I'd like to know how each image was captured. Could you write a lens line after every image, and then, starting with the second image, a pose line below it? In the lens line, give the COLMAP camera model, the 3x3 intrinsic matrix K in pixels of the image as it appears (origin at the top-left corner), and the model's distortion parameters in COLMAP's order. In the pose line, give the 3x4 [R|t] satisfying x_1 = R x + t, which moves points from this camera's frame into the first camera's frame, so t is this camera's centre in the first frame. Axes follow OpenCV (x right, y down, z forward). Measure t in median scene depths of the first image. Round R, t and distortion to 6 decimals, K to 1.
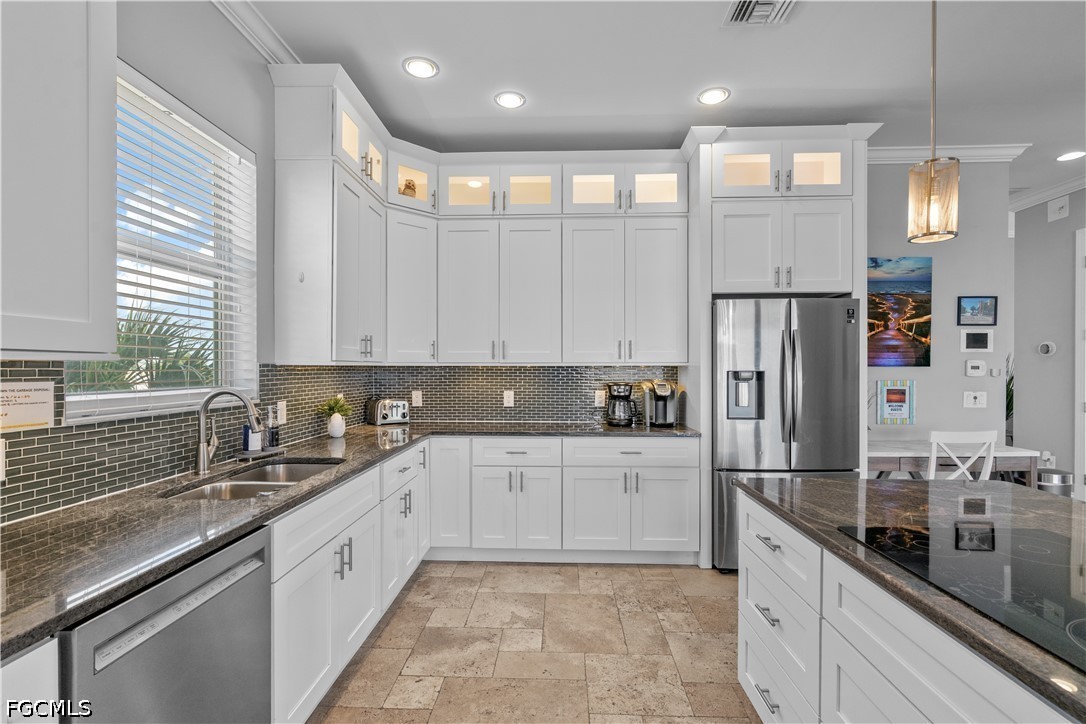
lens RADIAL K [[501.5, 0, 543.5], [0, 501.5, 367.9], [0, 0, 1]] dist [-0.001533, 0.001259]
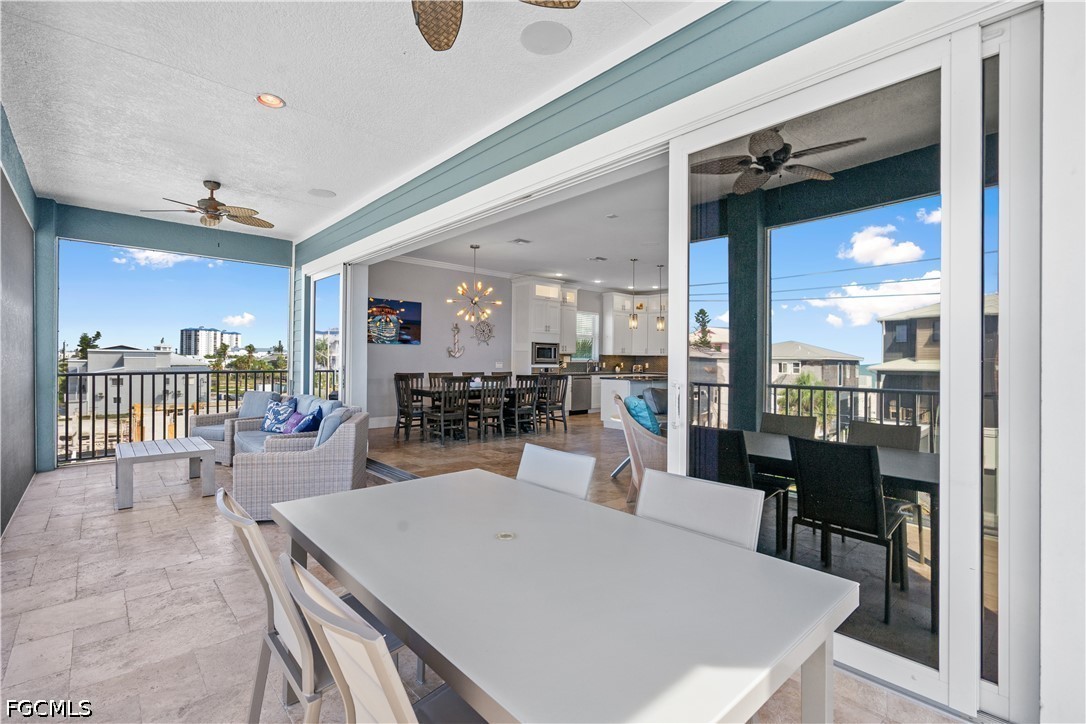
lens RADIAL K [[494.8, 0, 542.8], [0, 494.8, 355.6], [0, 0, 1]] dist [-0.000833, 0.000289]
pose [[0.701022, 0.003802, -0.713130, 1.937366], [-0.012402, 0.999900, -0.006861, 0.032208], [0.713032, 0.013654, 0.700999, -2.162677]]
